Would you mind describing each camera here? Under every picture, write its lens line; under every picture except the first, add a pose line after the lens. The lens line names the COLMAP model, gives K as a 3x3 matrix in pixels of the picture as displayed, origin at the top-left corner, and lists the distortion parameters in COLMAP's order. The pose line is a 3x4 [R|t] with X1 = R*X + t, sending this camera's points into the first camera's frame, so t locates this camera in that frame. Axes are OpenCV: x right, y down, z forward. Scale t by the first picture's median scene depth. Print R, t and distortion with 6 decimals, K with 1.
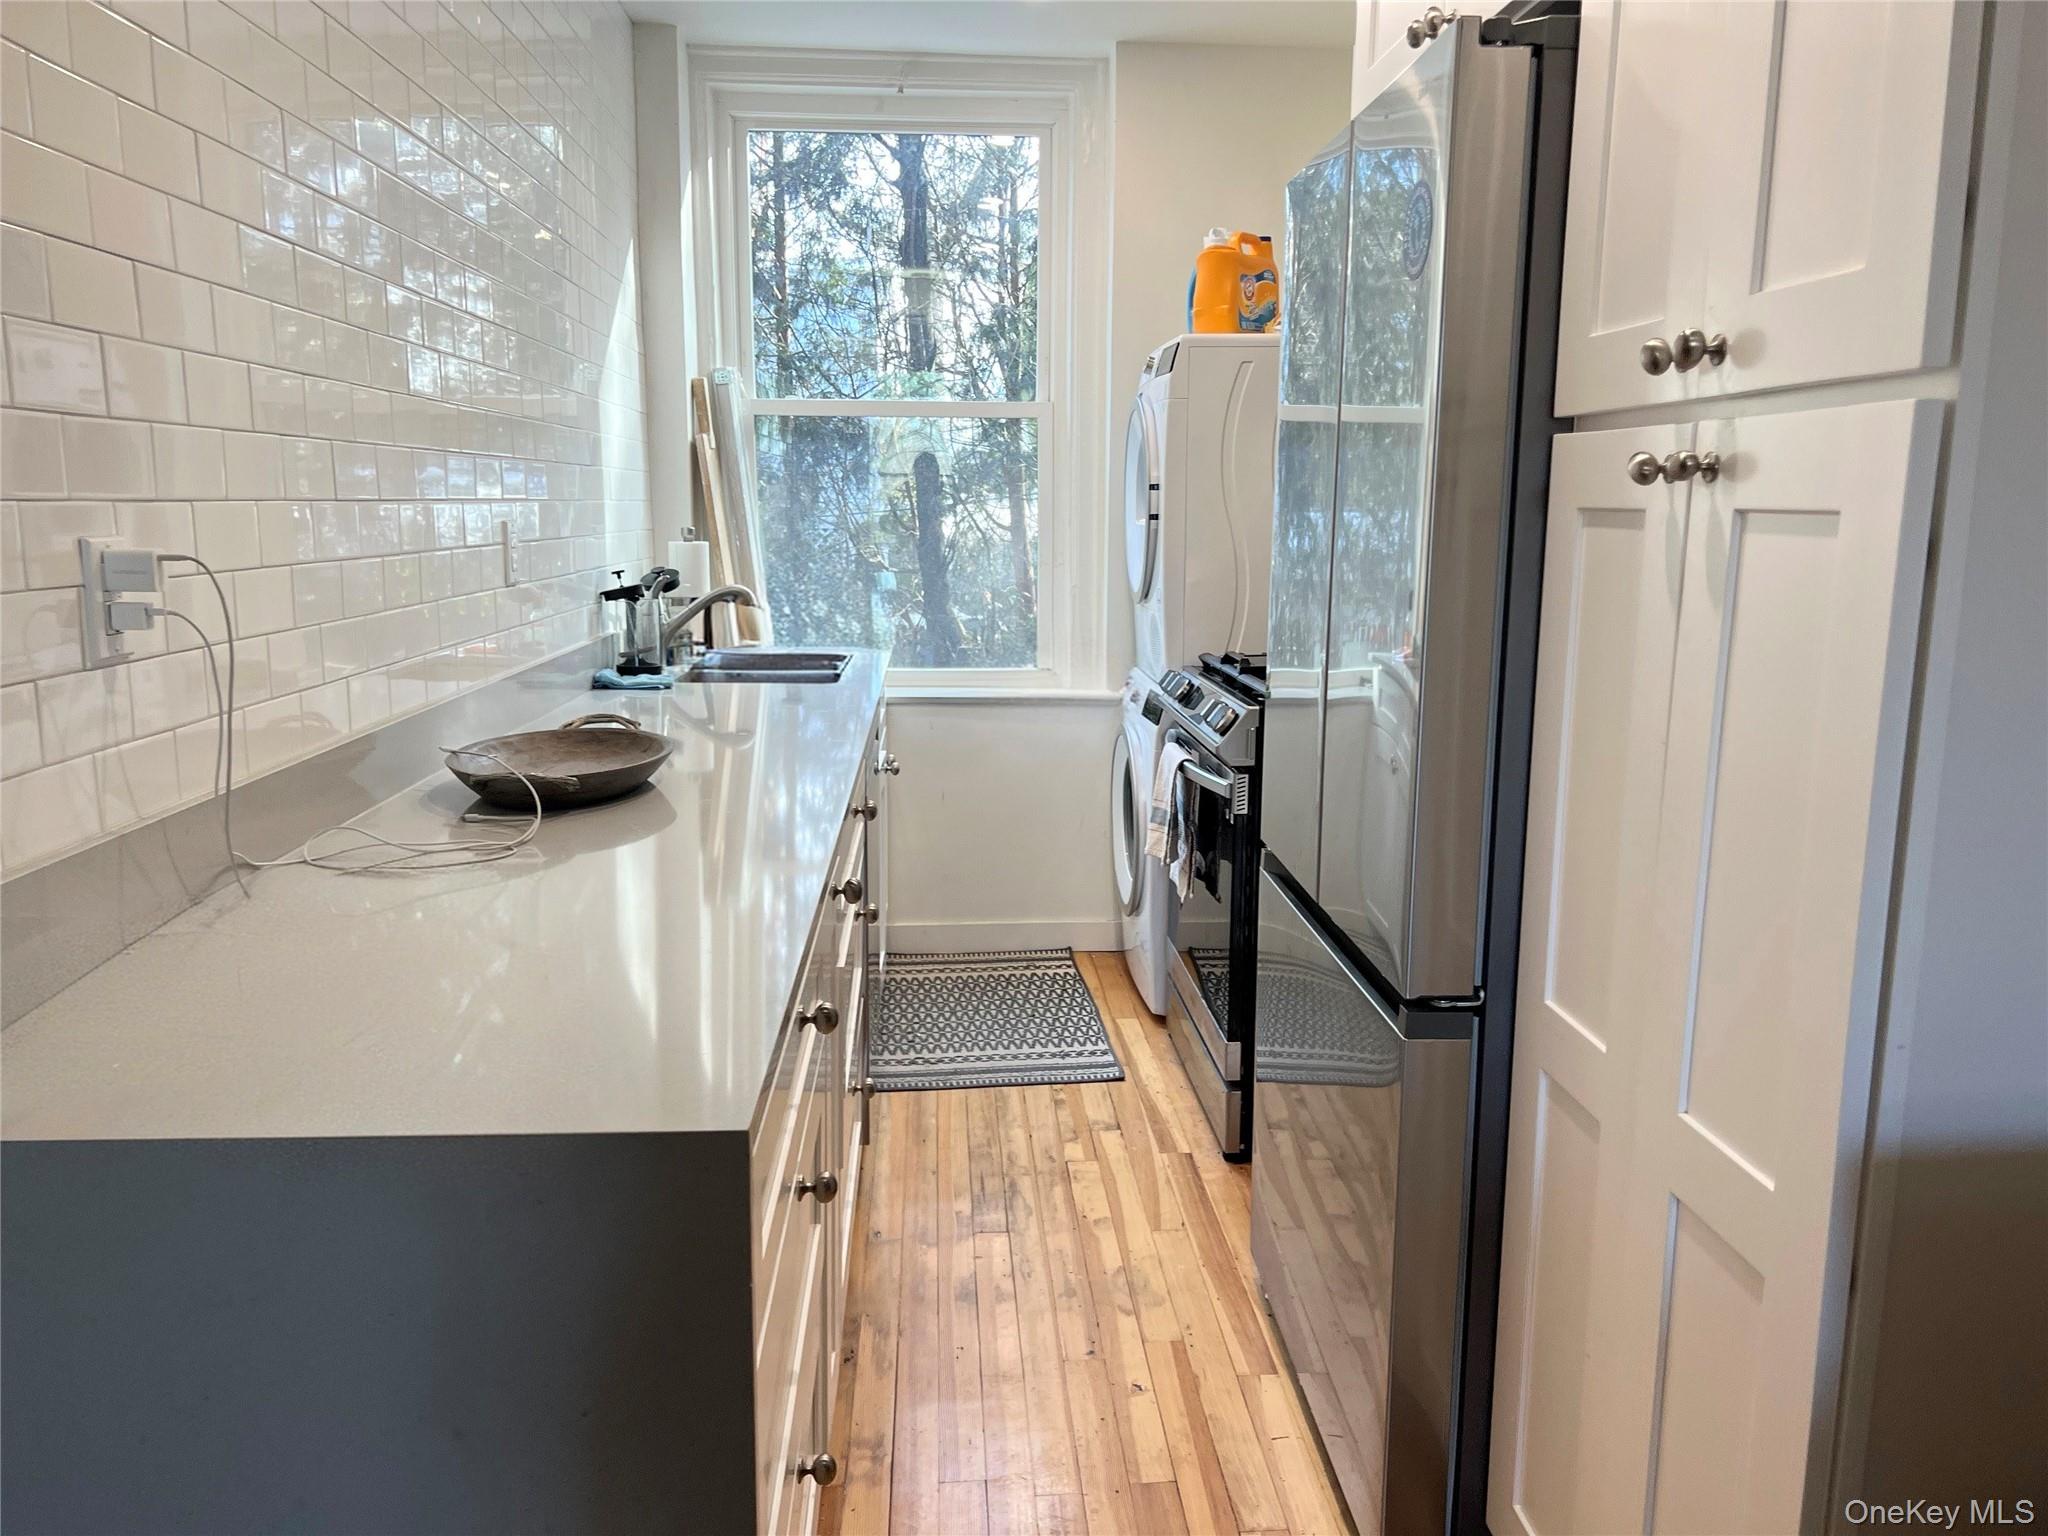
lens RADIAL K [[1547.5, 0, 1024.0], [0, 1547.5, 768.0], [0, 0, 1]] dist [0.059454, -0.069540]
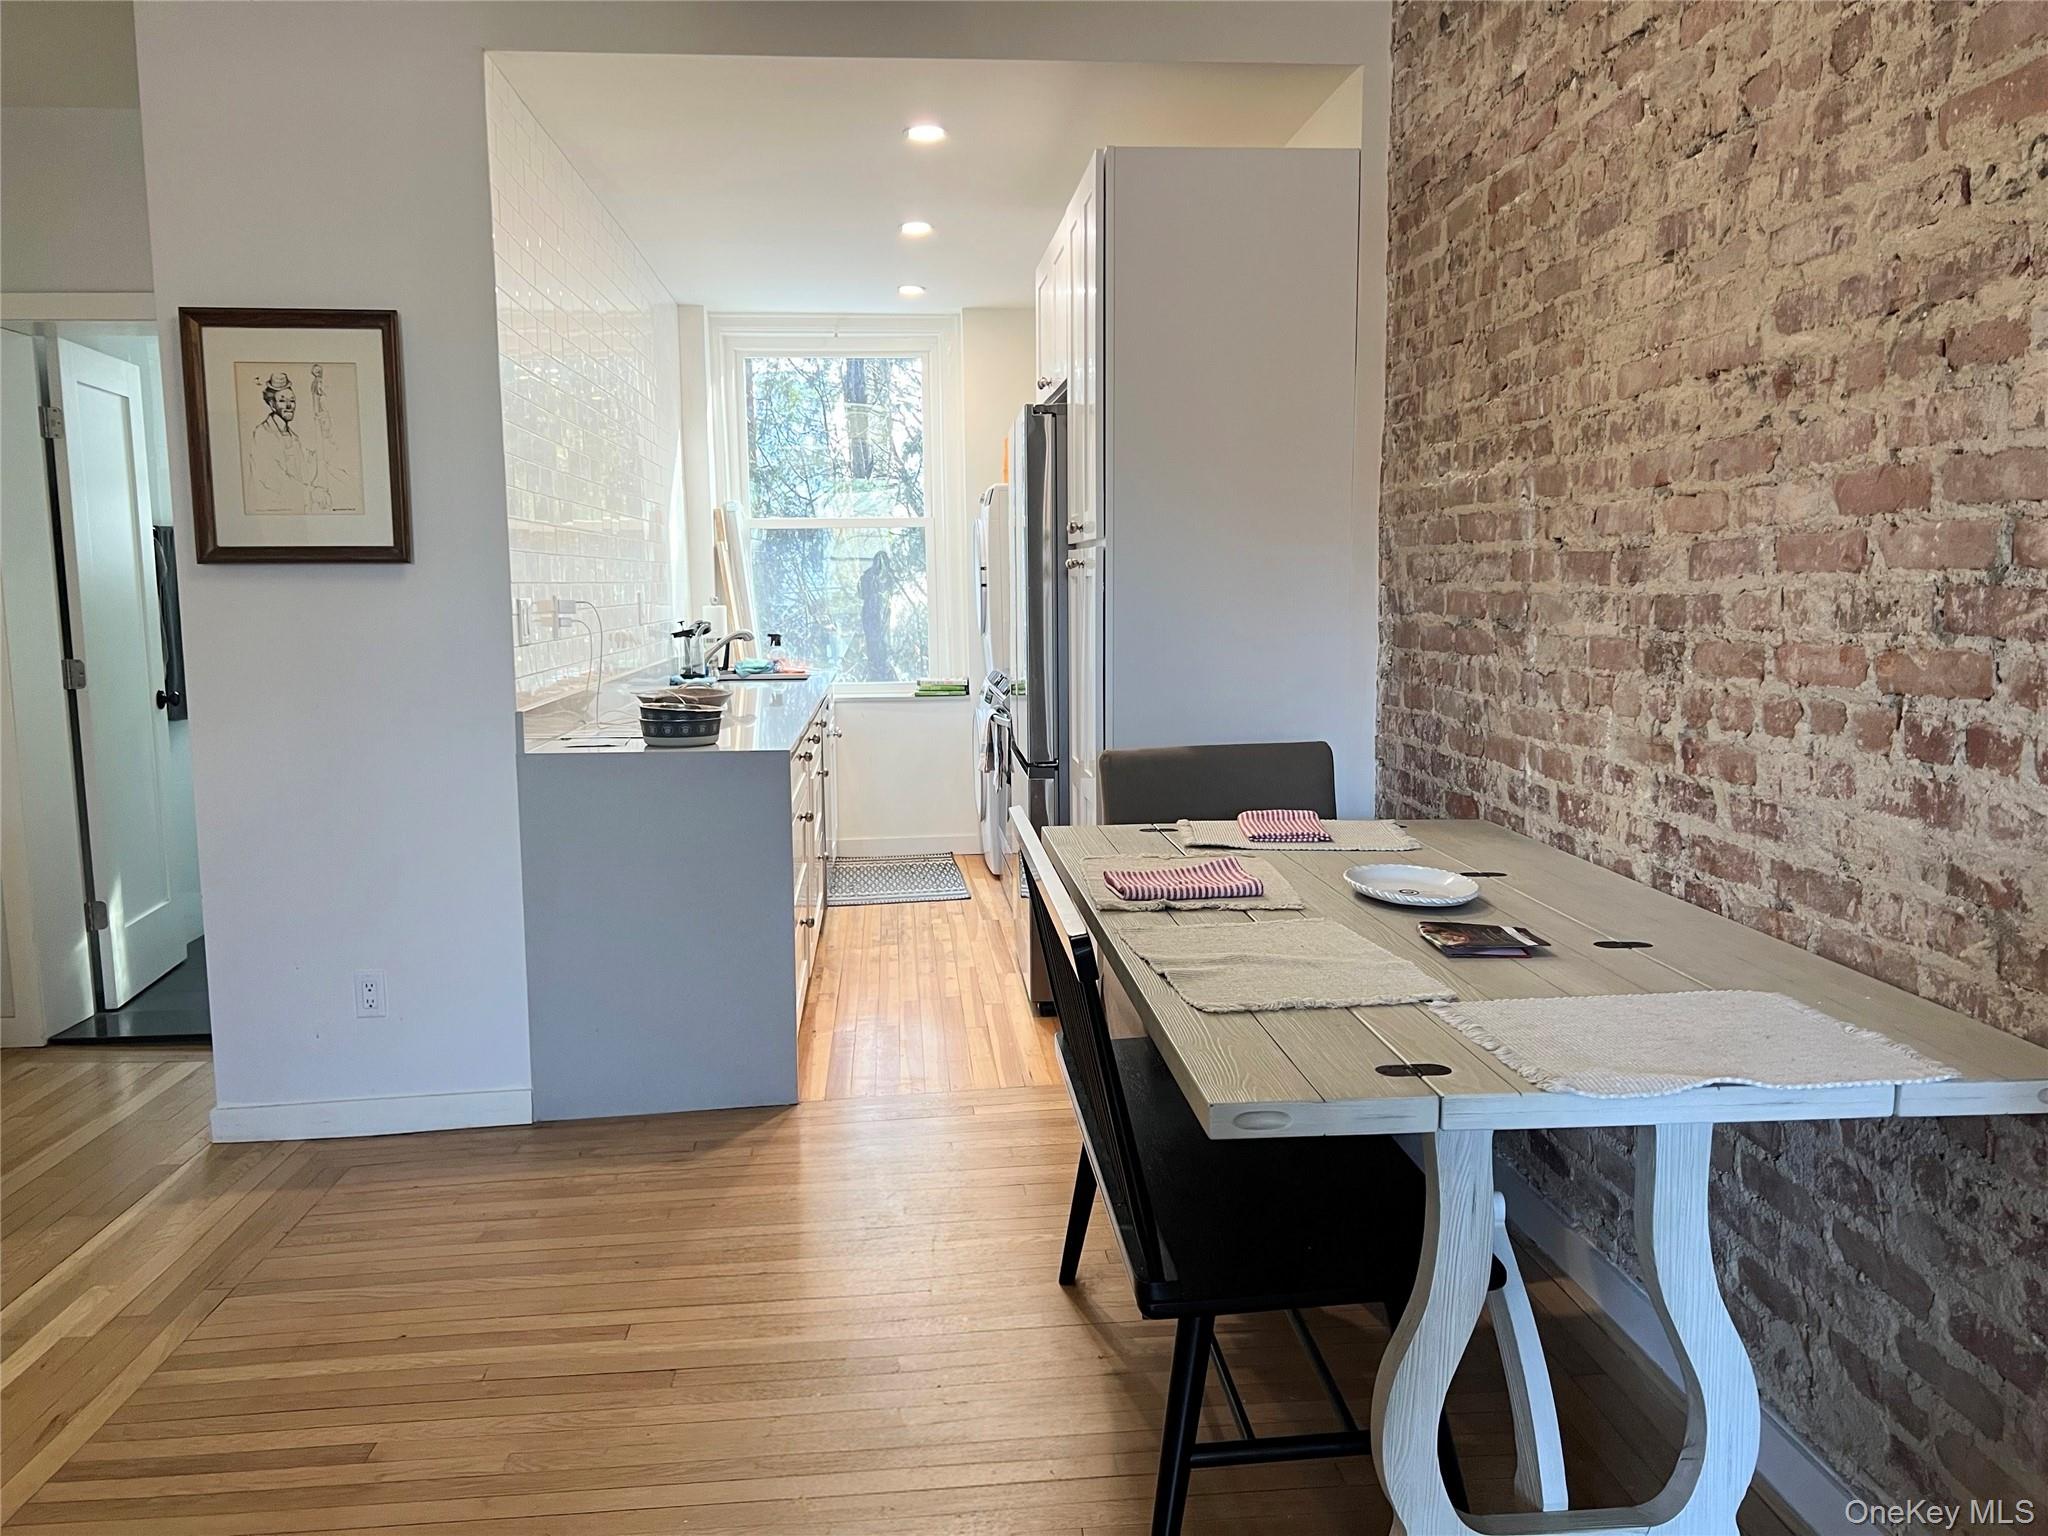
lens RADIAL K [[1547.5, 0, 1024.0], [0, 1547.5, 768.0], [0, 0, 1]] dist [0.059454, -0.069540]
pose [[0.999379, -0.023725, 0.026054, 0.081332], [0.024963, 0.998524, -0.048245, 0.135410], [-0.024871, 0.048865, 0.998496, -0.770099]]
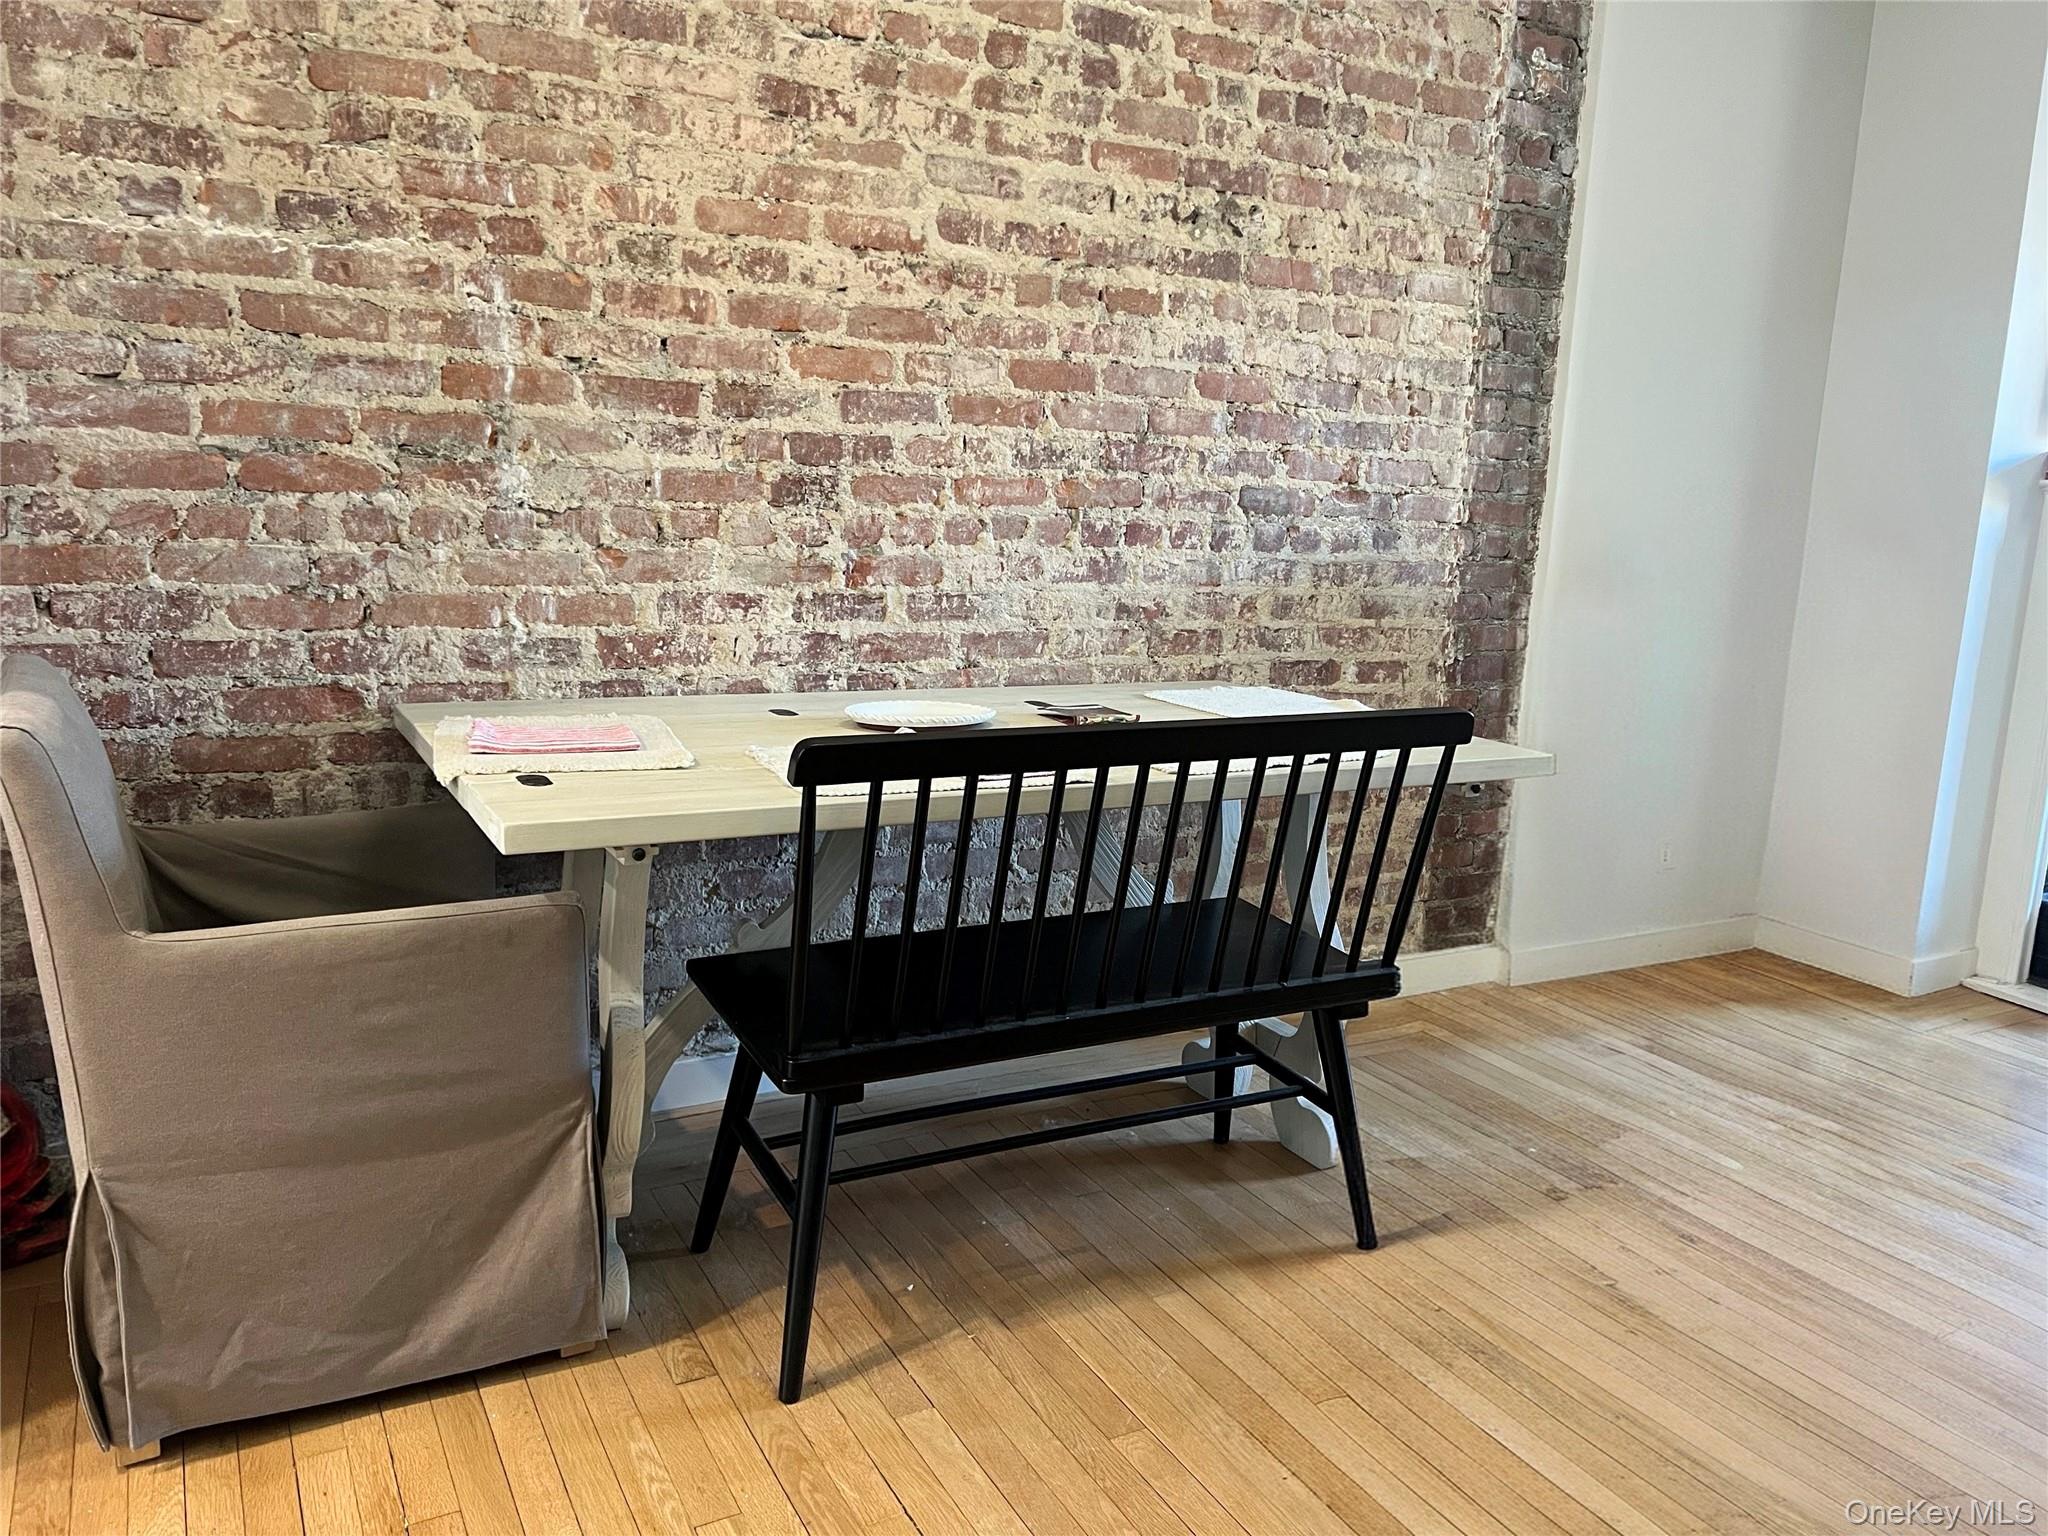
lens RADIAL K [[1536.3, 0, 1026.0], [0, 1536.3, 753.7], [0, 0, 1]] dist [0.122359, -0.271416]
pose [[-0.434951, -0.186294, 0.880972, -0.382117], [0.107479, 0.960629, 0.256203, -0.000770], [-0.894017, 0.206122, -0.397804, 0.160017]]
